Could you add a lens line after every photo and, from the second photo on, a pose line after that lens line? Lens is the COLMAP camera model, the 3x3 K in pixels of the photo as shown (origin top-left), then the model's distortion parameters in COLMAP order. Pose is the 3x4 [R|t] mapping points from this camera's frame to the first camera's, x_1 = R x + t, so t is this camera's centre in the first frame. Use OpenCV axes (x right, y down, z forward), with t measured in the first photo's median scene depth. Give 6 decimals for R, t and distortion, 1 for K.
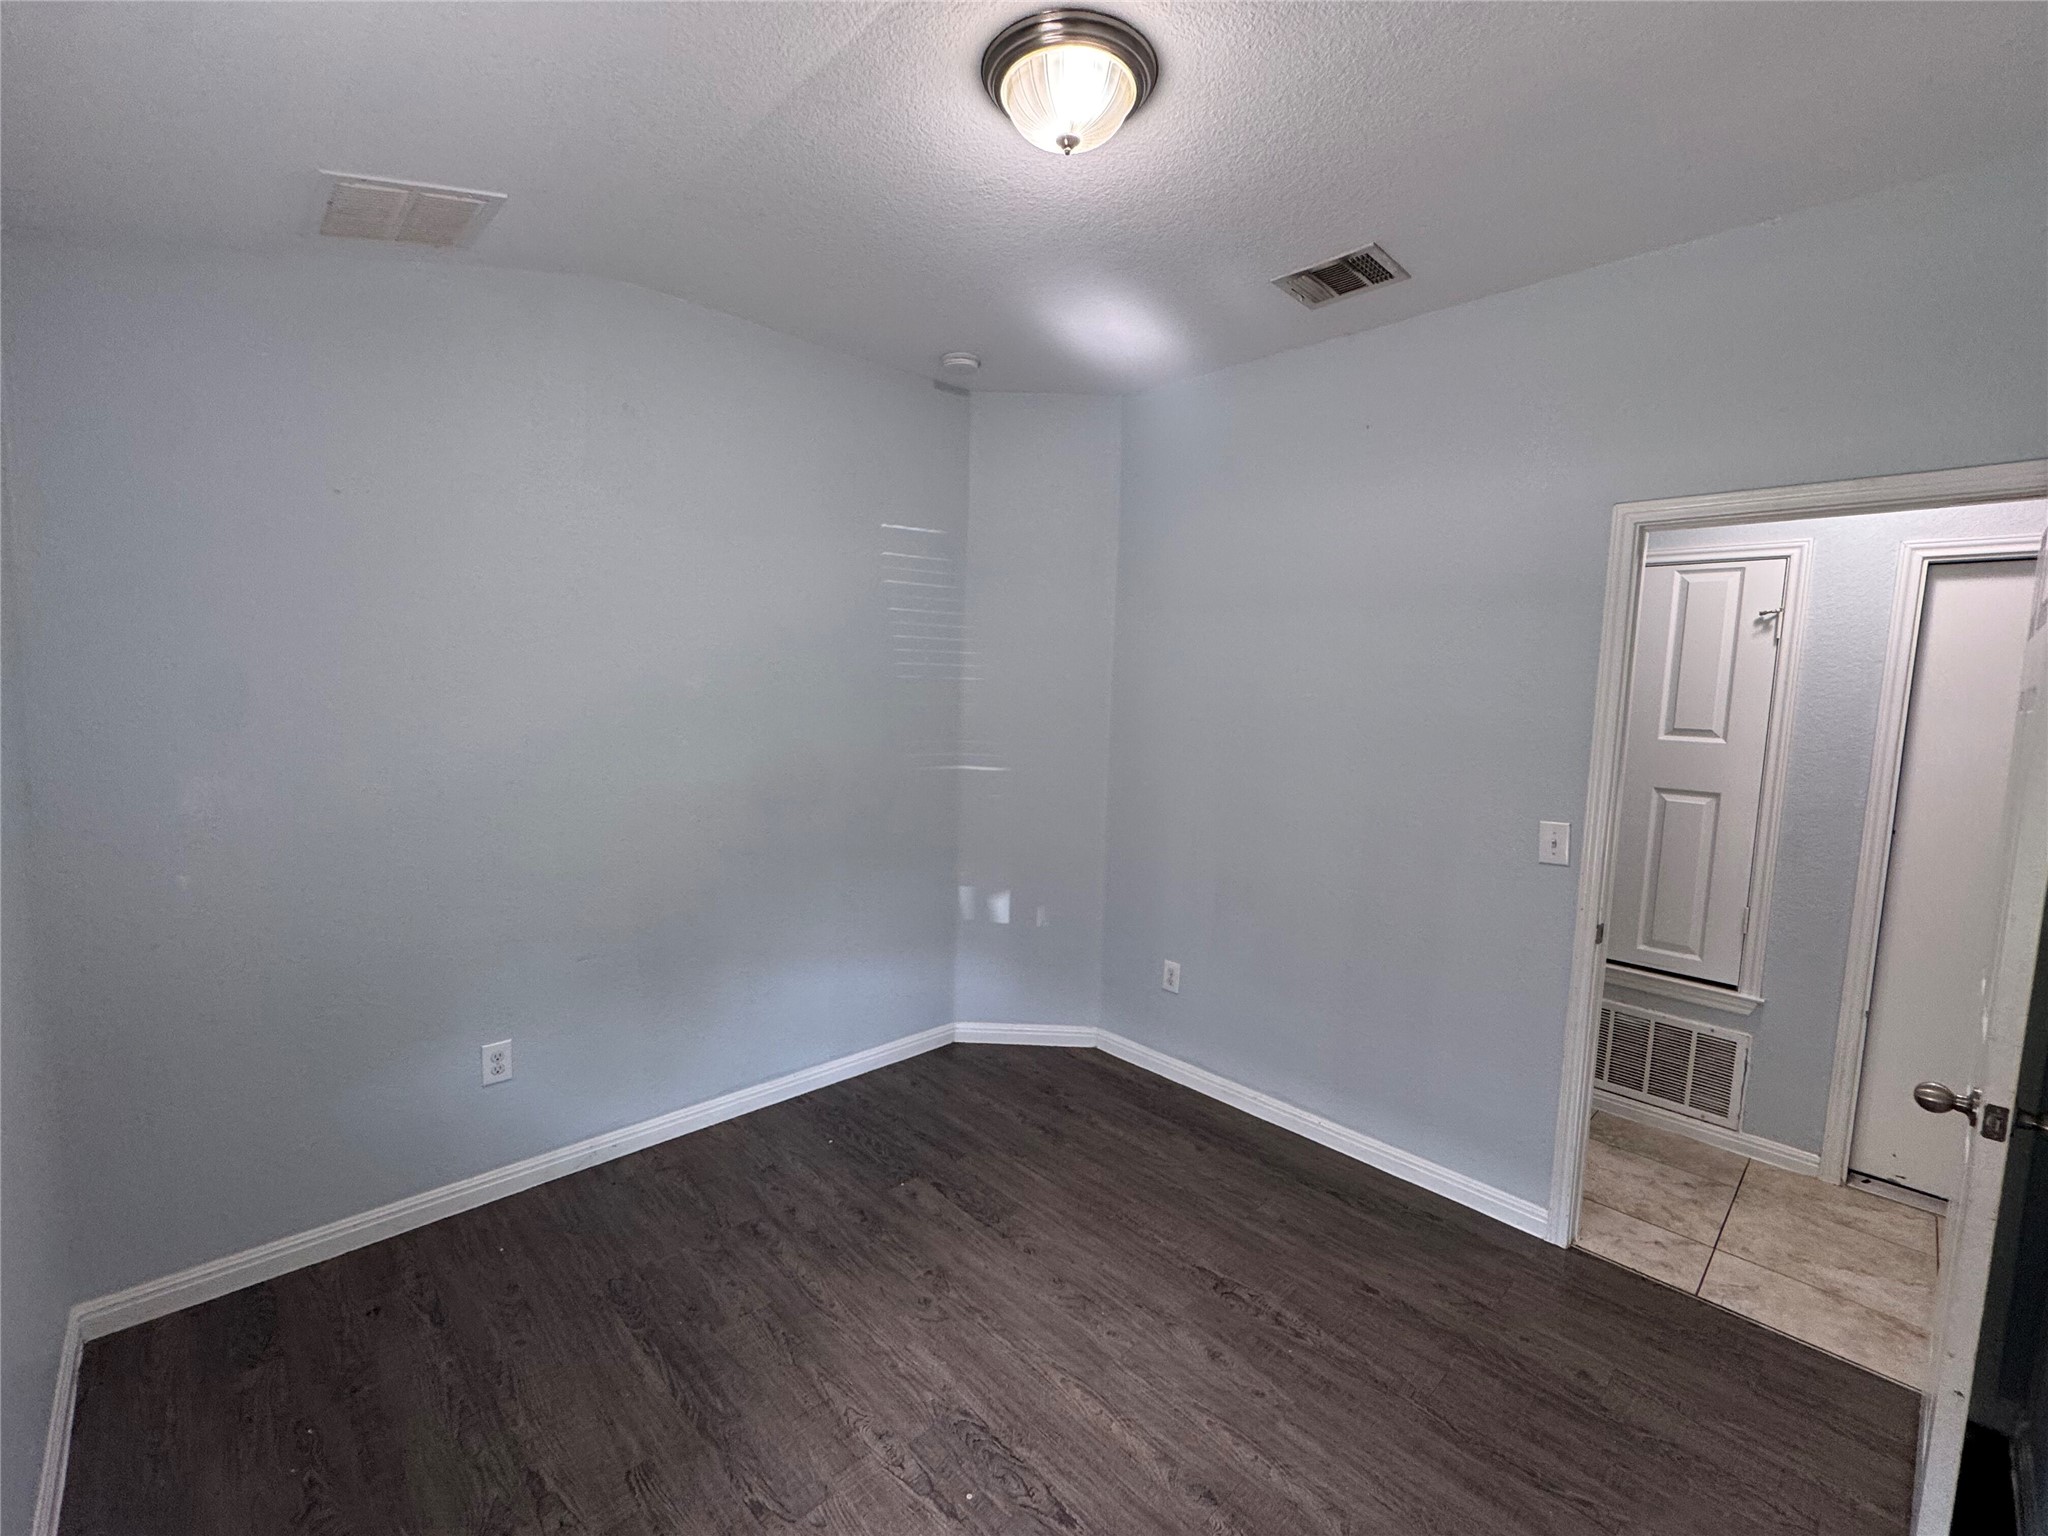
lens RADIAL K [[862.5, 0, 1024.0], [0, 862.5, 768.0], [0, 0, 1]] dist [-0.000744, -0.000136]
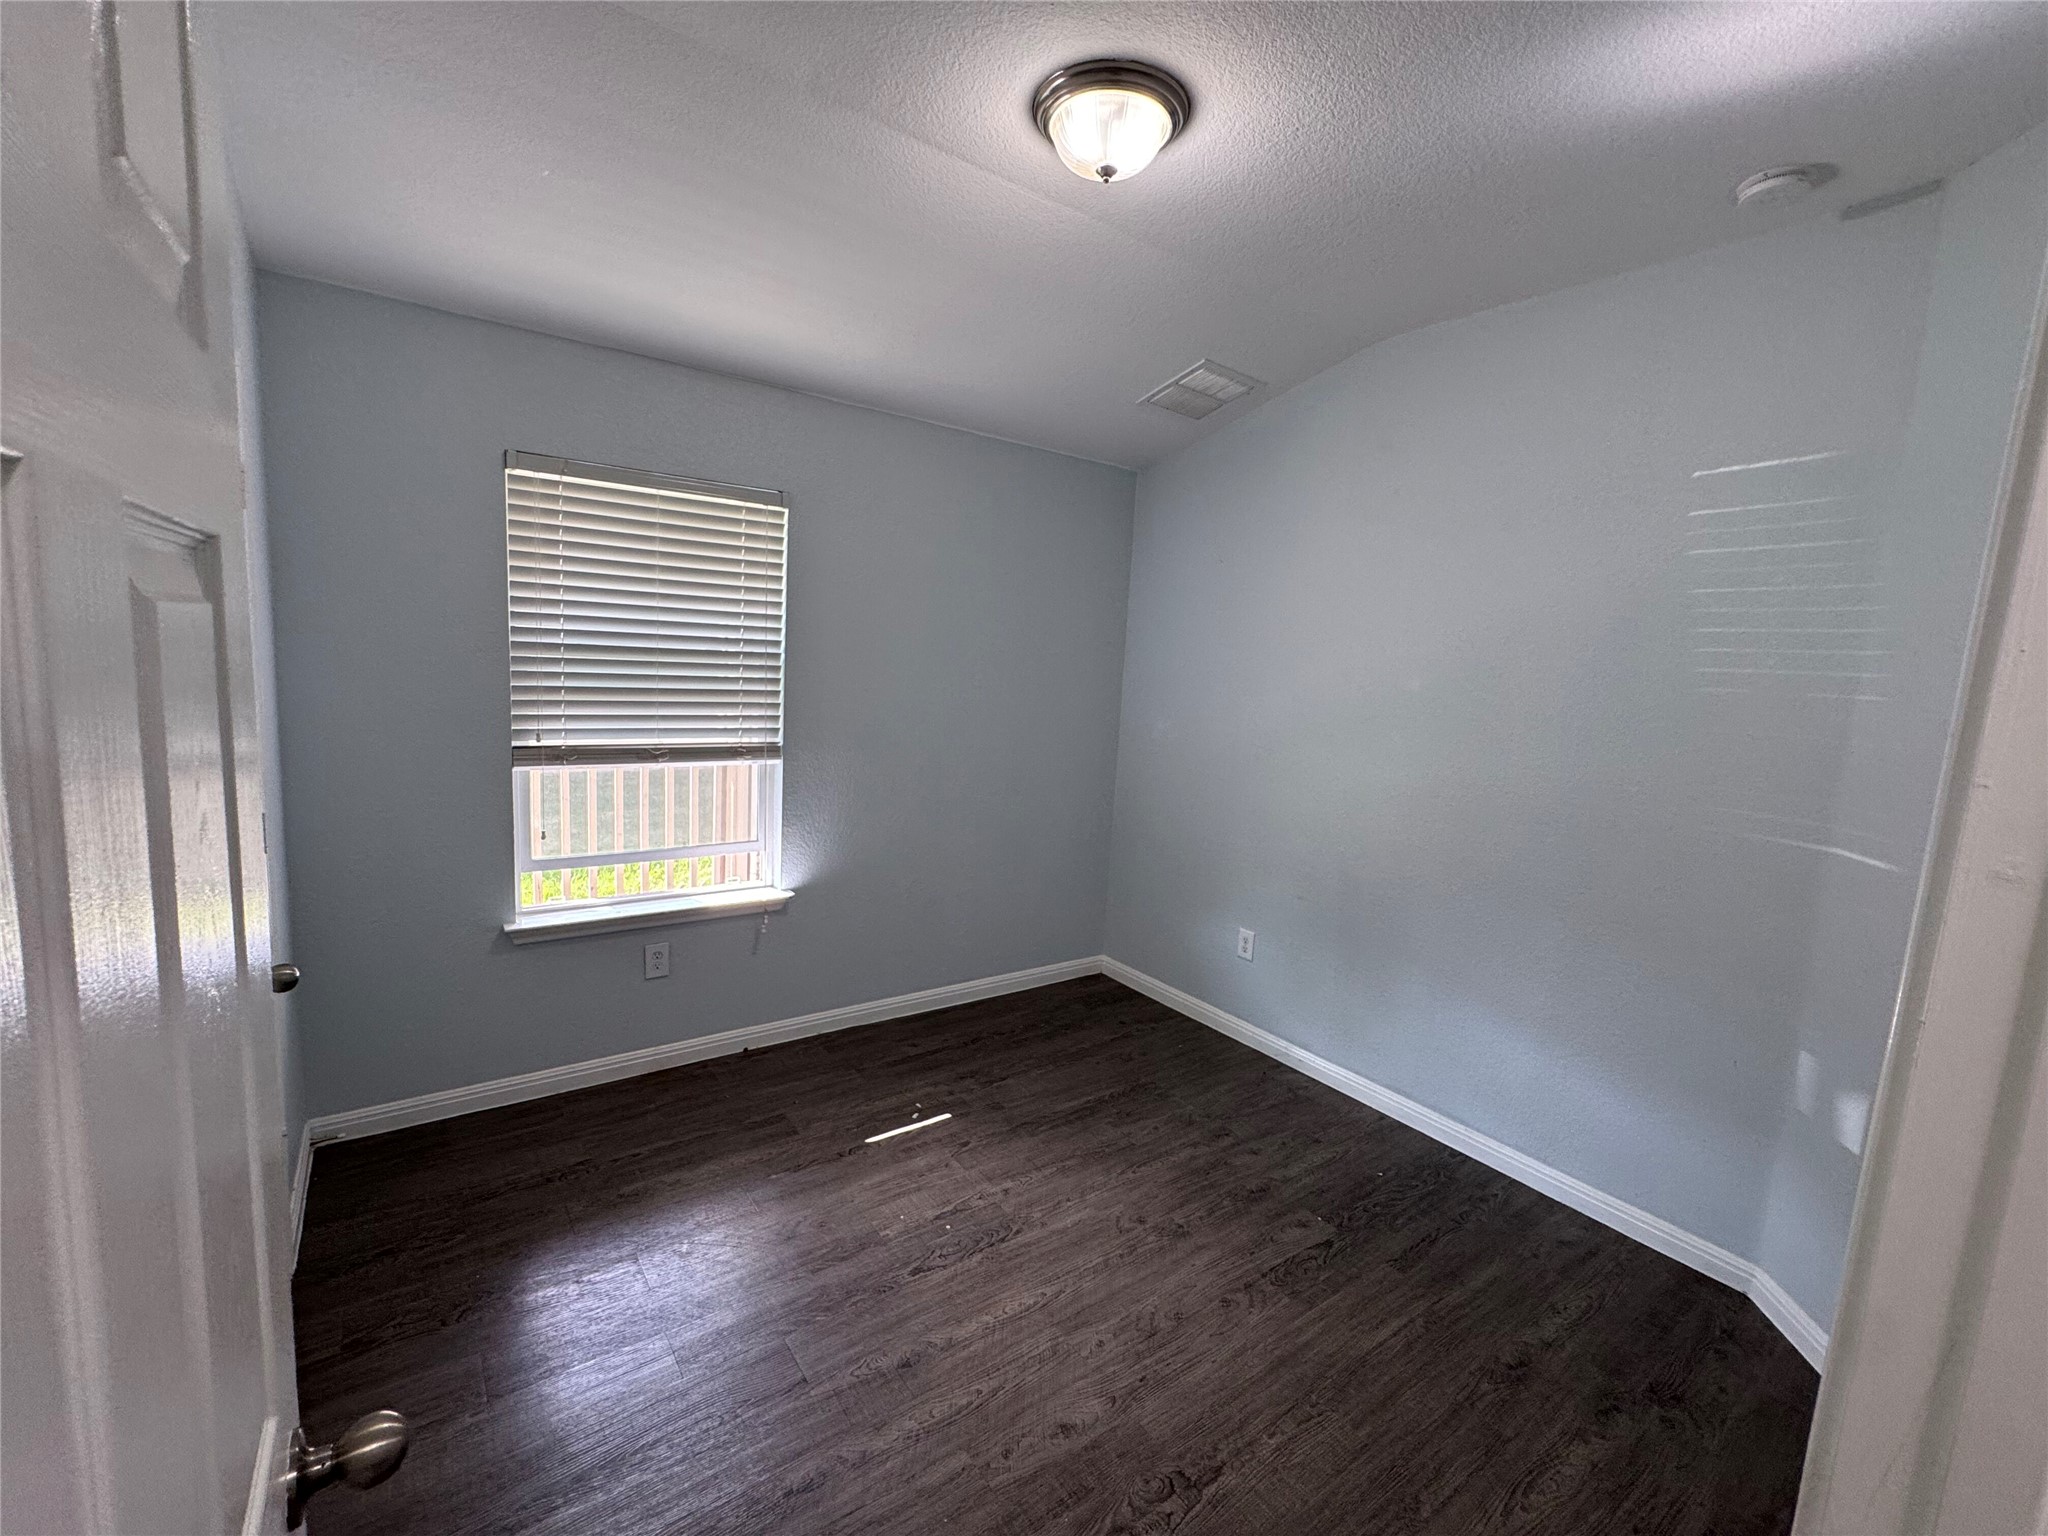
lens RADIAL K [[862.5, 0, 1024.0], [0, 862.5, 768.0], [0, 0, 1]] dist [-0.000744, -0.000136]
pose [[-0.135418, 0.095163, -0.986208, 0.957629], [-0.159403, 0.980318, 0.116482, -0.060544], [0.977882, 0.172978, -0.117584, 0.890750]]
